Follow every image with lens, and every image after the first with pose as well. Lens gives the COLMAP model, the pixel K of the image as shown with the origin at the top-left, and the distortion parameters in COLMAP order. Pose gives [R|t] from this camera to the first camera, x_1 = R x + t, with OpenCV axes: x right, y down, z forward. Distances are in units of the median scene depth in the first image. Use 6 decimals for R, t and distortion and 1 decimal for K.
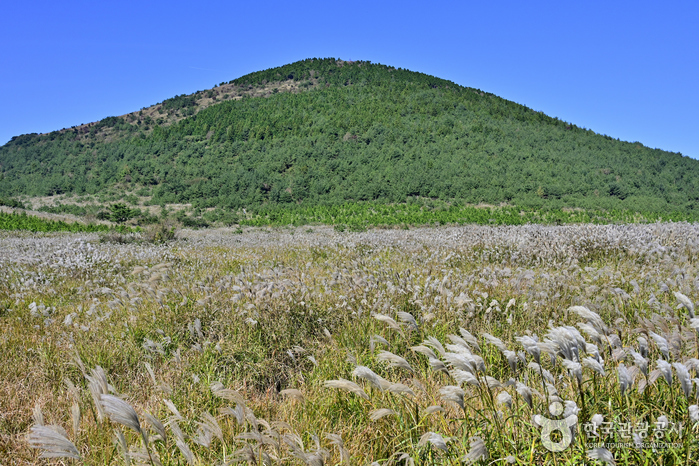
lens RADIAL K [[799.3, 0, 347.5], [0, 799.3, 232.1], [0, 0, 1]] dist [-0.008018, 0.000000]
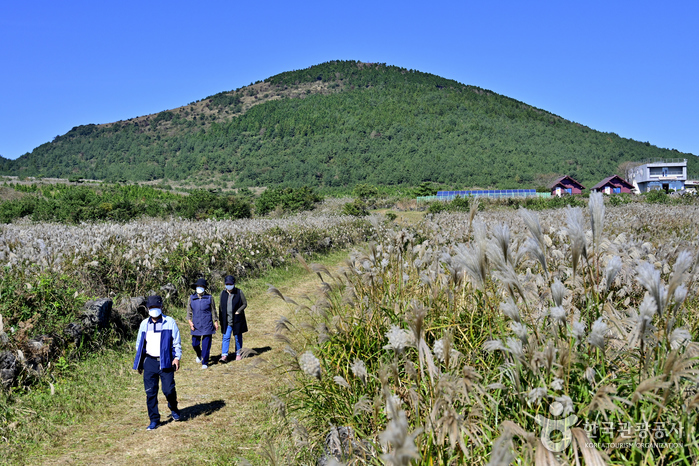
lens RADIAL K [[935.7, 0, 351.6], [0, 935.7, 232.6], [0, 0, 1]] dist [-0.004362, 0.000000]
pose [[0.999870, -0.001222, 0.016062, -0.050593], [0.000927, 0.999831, 0.018377, 0.009507], [-0.016082, -0.018360, 0.999702, -0.428700]]
